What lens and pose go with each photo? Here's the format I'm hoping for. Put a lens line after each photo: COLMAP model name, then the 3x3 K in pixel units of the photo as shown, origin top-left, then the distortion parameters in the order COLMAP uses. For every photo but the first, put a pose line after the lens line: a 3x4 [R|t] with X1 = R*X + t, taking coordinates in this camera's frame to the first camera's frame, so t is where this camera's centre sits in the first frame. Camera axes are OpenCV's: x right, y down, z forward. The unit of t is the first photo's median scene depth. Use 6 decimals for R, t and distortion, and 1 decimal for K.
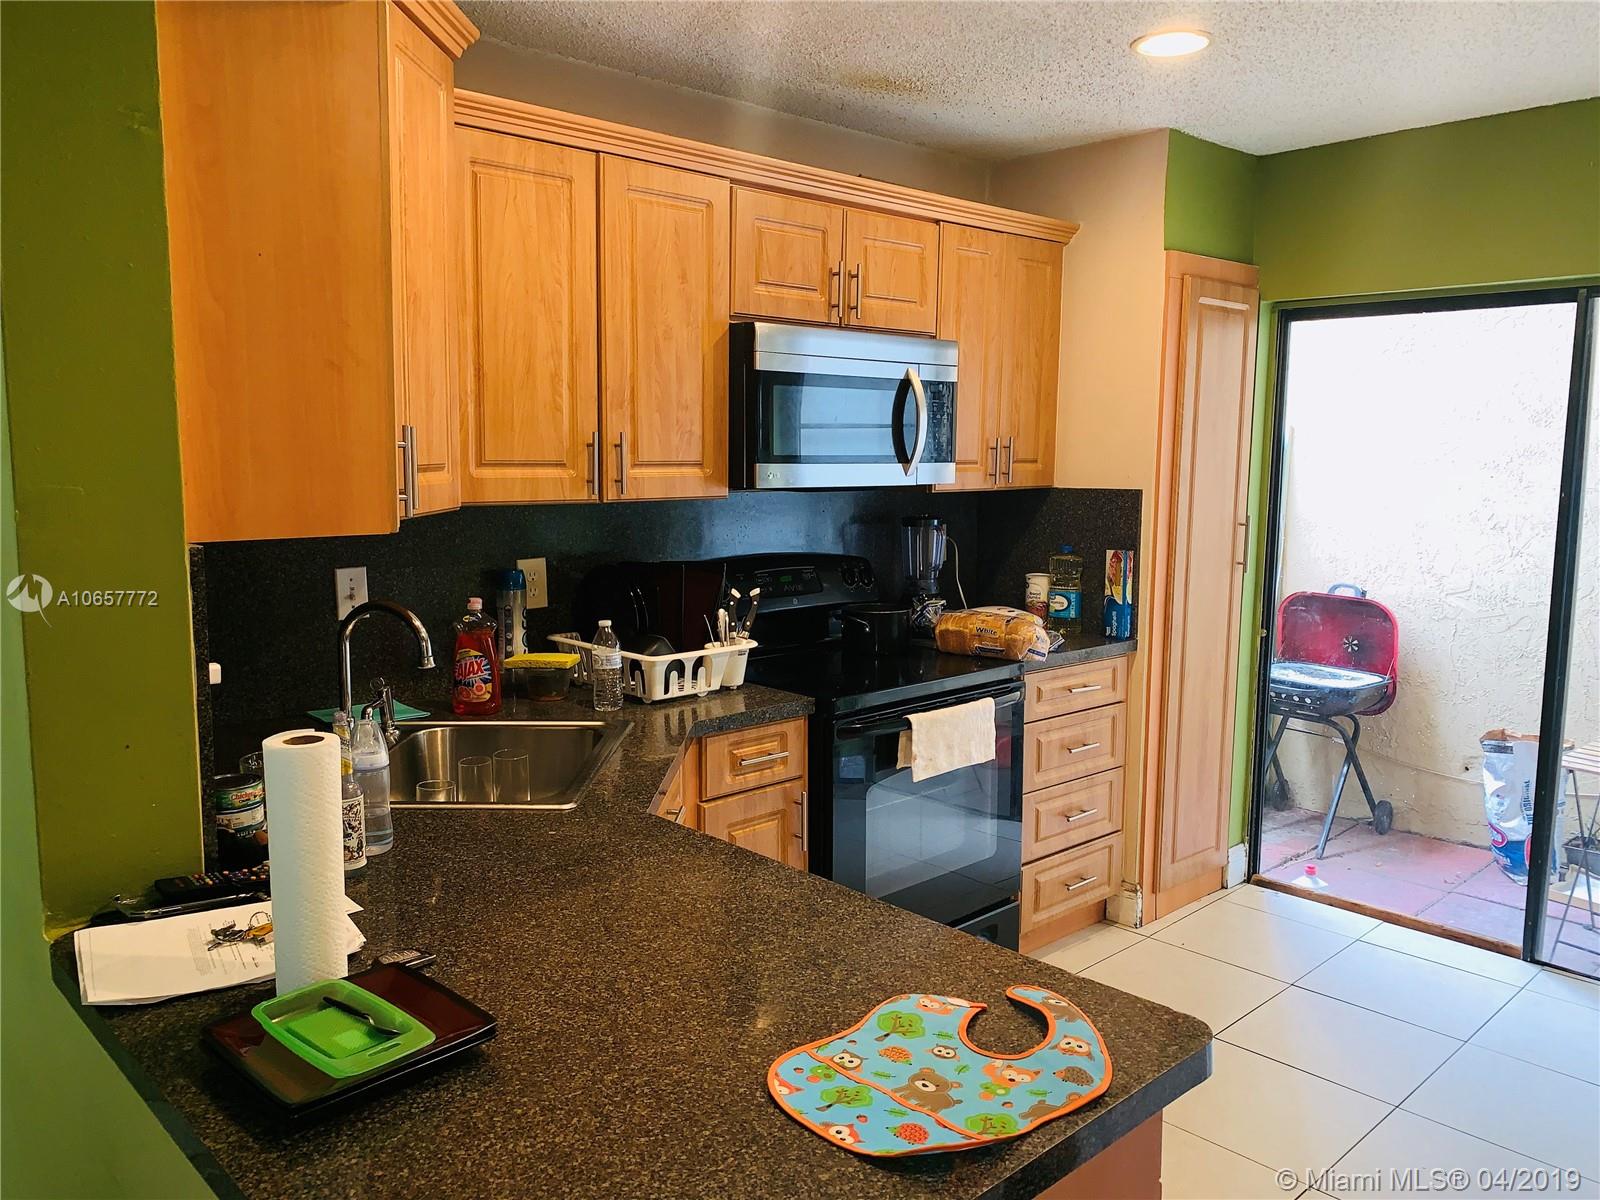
lens RADIAL K [[1211.6, 0, 764.2], [0, 1211.6, 603.1], [0, 0, 1]] dist [0.011651, -0.004730]
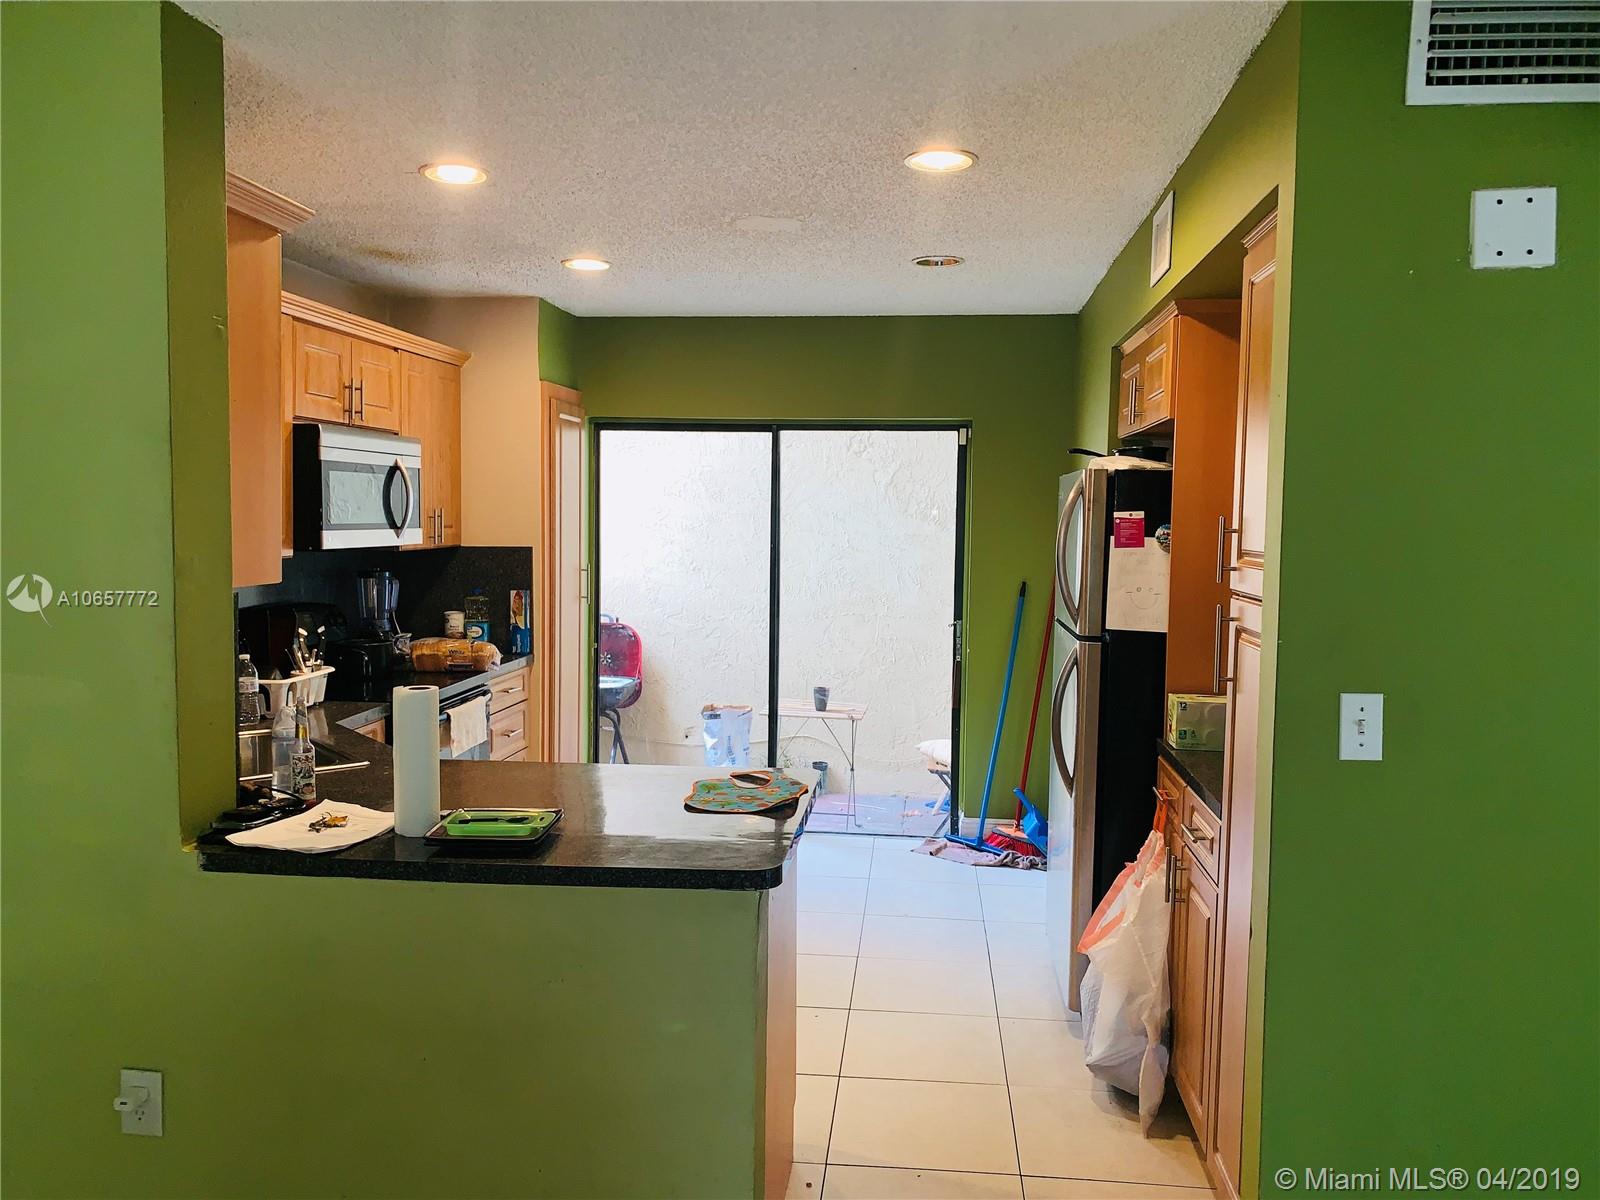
lens RADIAL K [[1211.6, 0, 804.1], [0, 1211.6, 599.5], [0, 0, 1]] dist [0.011651, -0.004730]
pose [[0.743953, -0.048472, 0.666471, -0.392855], [0.083445, 0.996298, -0.020686, 0.023055], [-0.663001, 0.071003, 0.745244, -0.250764]]
